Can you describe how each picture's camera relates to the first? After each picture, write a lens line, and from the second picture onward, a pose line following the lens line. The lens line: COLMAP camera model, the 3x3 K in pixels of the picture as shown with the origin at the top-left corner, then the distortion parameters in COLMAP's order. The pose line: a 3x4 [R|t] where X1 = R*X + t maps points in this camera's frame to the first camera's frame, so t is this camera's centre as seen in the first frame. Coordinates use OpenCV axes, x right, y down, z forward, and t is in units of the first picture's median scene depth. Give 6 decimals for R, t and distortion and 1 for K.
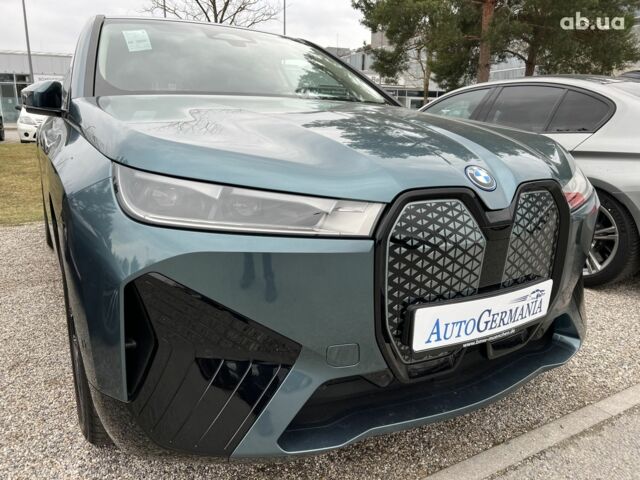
lens RADIAL K [[476.2, 0, 321.0], [0, 476.2, 240.5], [0, 0, 1]] dist [0.084082, -0.094791]
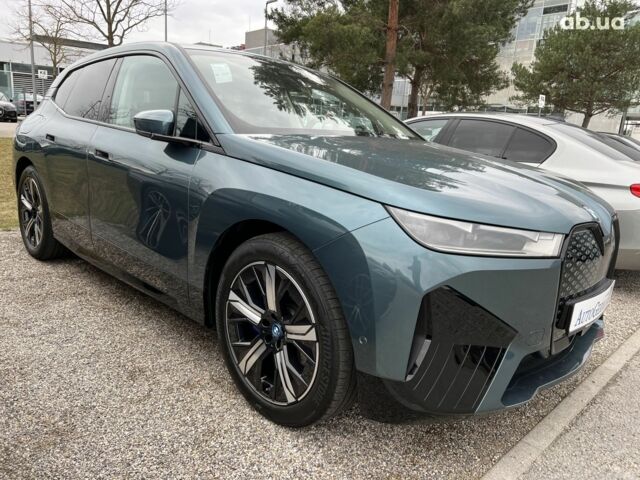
lens RADIAL K [[476.2, 0, 320.8], [0, 476.2, 235.2], [0, 0, 1]] dist [0.084082, -0.094791]
pose [[0.964357, -0.009341, 0.264439, -0.877820], [0.011719, 0.999904, -0.007416, -0.062825], [-0.264344, 0.010250, 0.964374, -0.226591]]
